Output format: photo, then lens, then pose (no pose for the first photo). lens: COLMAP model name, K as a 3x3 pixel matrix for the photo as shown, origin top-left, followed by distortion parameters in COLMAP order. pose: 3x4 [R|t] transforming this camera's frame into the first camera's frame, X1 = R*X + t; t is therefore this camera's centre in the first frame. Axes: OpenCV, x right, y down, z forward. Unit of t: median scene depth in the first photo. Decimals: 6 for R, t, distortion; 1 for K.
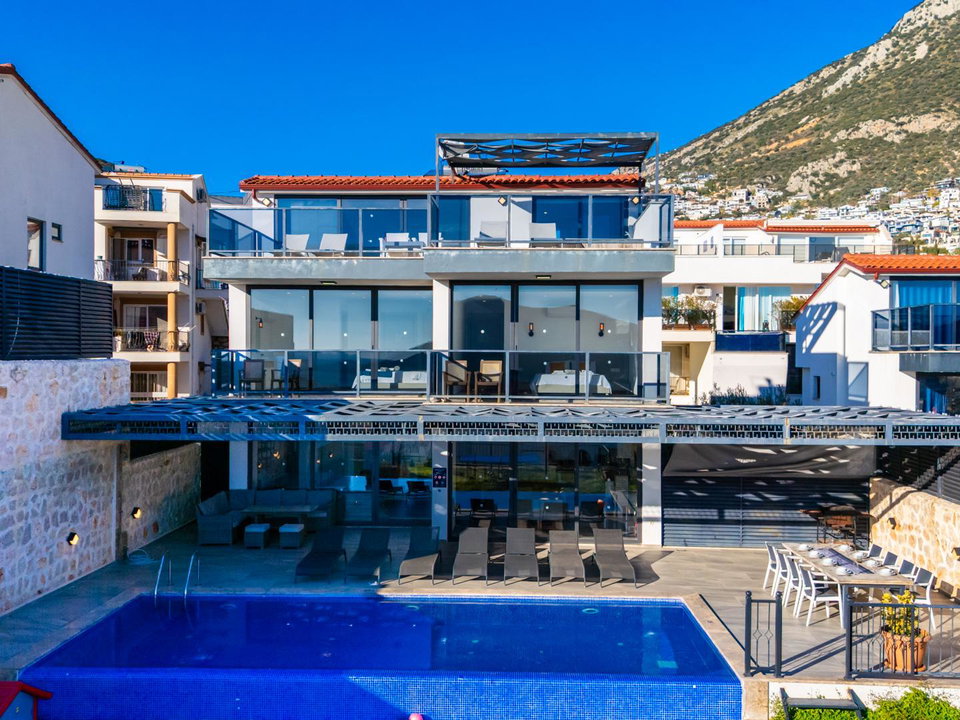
lens RADIAL K [[936.6, 0, 480.0], [0, 936.6, 360.0], [0, 0, 1]] dist [0.072178, -0.058176]
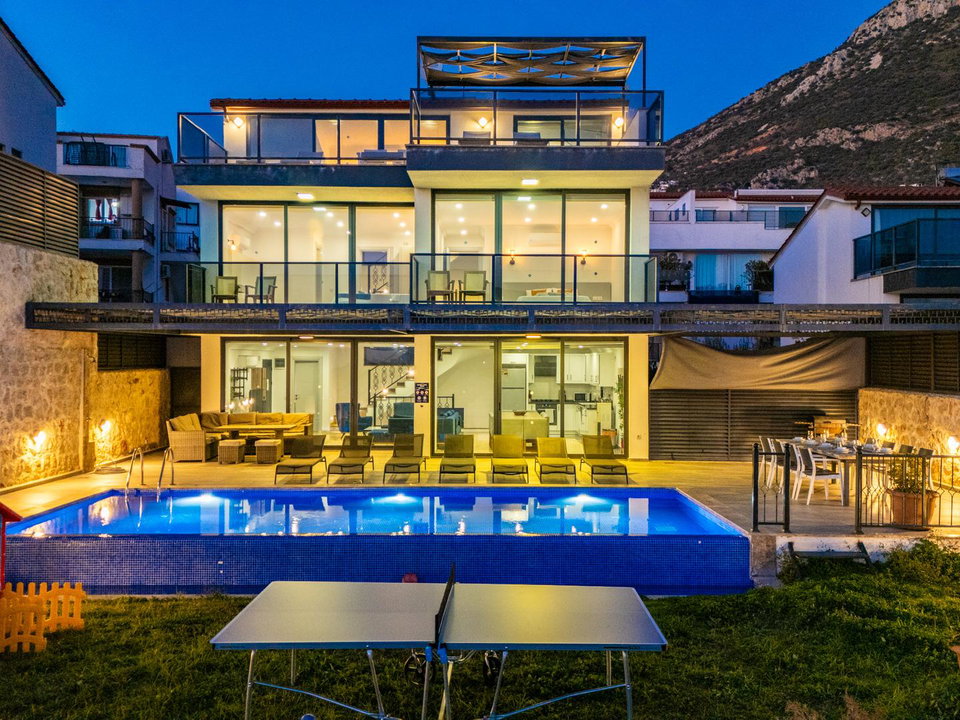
lens RADIAL K [[933.6, 0, 480.0], [0, 933.6, 360.0], [0, 0, 1]] dist [0.089785, -0.095409]
pose [[0.999277, -0.001638, 0.037981, -0.017877], [0.001868, 0.999980, -0.006022, 0.089793], [-0.037971, 0.006089, 0.999260, 0.027913]]
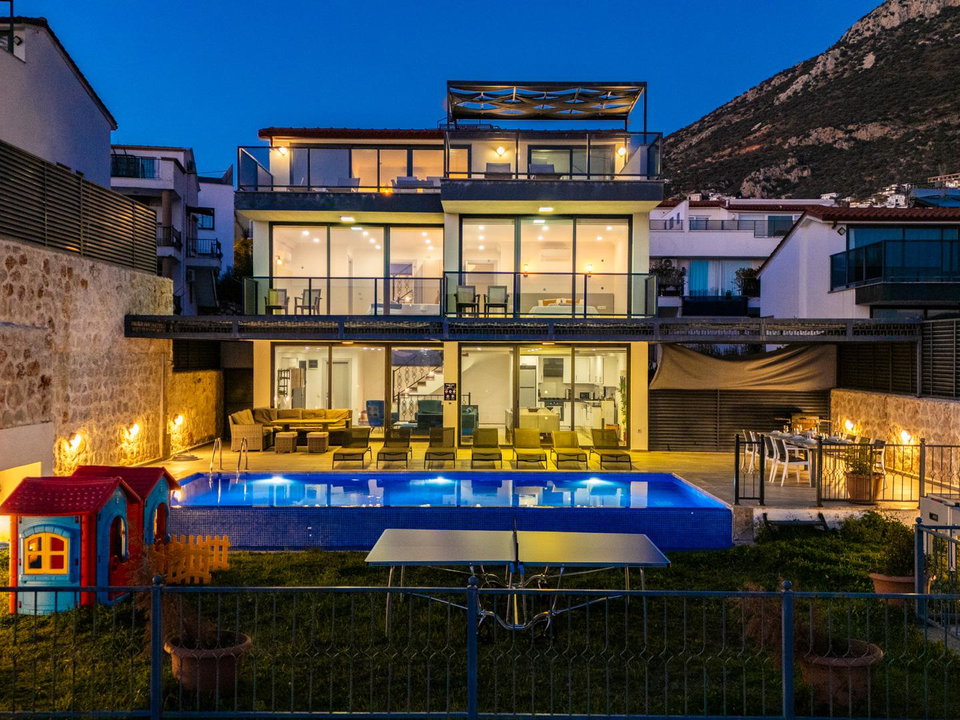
lens RADIAL K [[933.6, 0, 480.0], [0, 933.6, 360.0], [0, 0, 1]] dist [0.089785, -0.095409]
pose [[0.998978, 0.001344, 0.045169, -0.052977], [-0.001210, 0.999995, -0.003004, 0.083890], [-0.045173, 0.002946, 0.998975, -0.098914]]
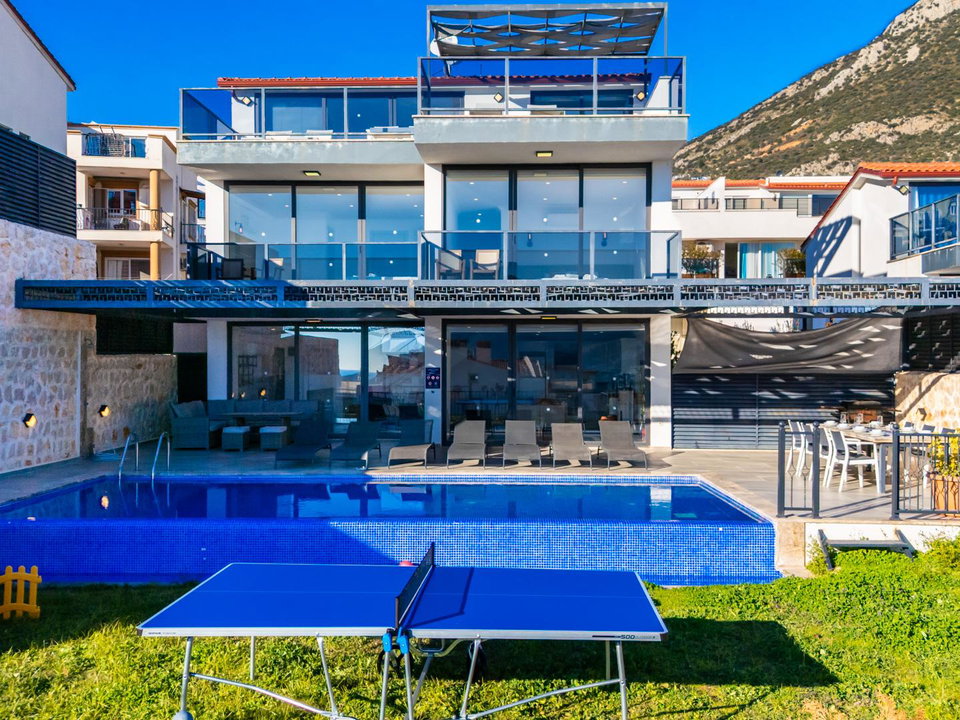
lens RADIAL K [[936.6, 0, 480.0], [0, 936.6, 360.0], [0, 0, 1]] dist [0.072178, -0.058176]
pose [[0.999973, -0.004287, 0.005897, -0.001500], [0.004316, 0.999978, -0.004941, 0.103501], [-0.005876, 0.004967, 0.999970, 0.065110]]
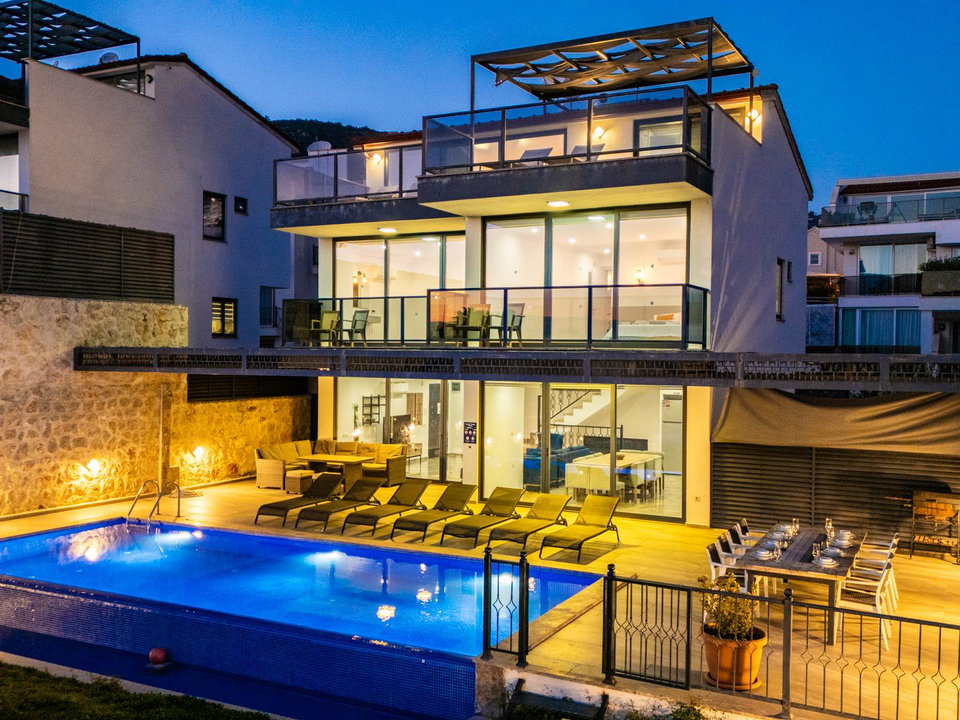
lens RADIAL K [[933.6, 0, 480.0], [0, 933.6, 360.0], [0, 0, 1]] dist [0.089785, -0.095409]
pose [[0.900439, 0.008068, -0.434908, 0.331919], [-0.008839, 0.999961, 0.000249, 0.049695], [0.434893, 0.003620, 0.900475, 0.166303]]
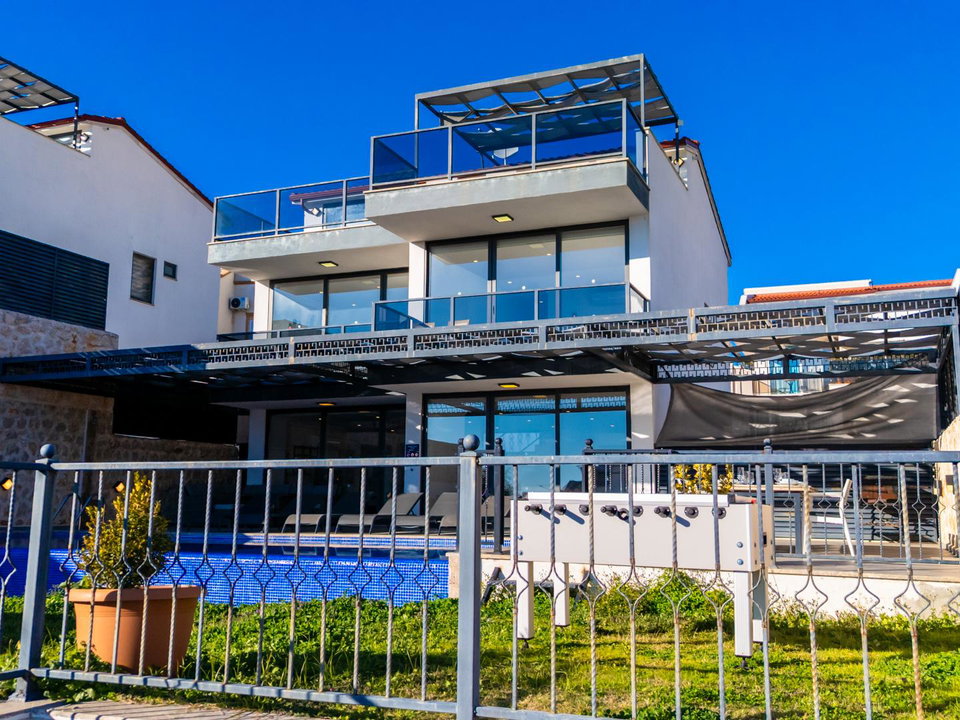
lens RADIAL K [[933.6, 0, 480.0], [0, 933.6, 360.0], [0, 0, 1]] dist [0.089785, -0.095409]
pose [[0.937674, -0.049747, -0.343936, 0.303944], [-0.006454, 0.987037, -0.160361, 0.164461], [0.347455, 0.152587, 0.925199, 0.162619]]
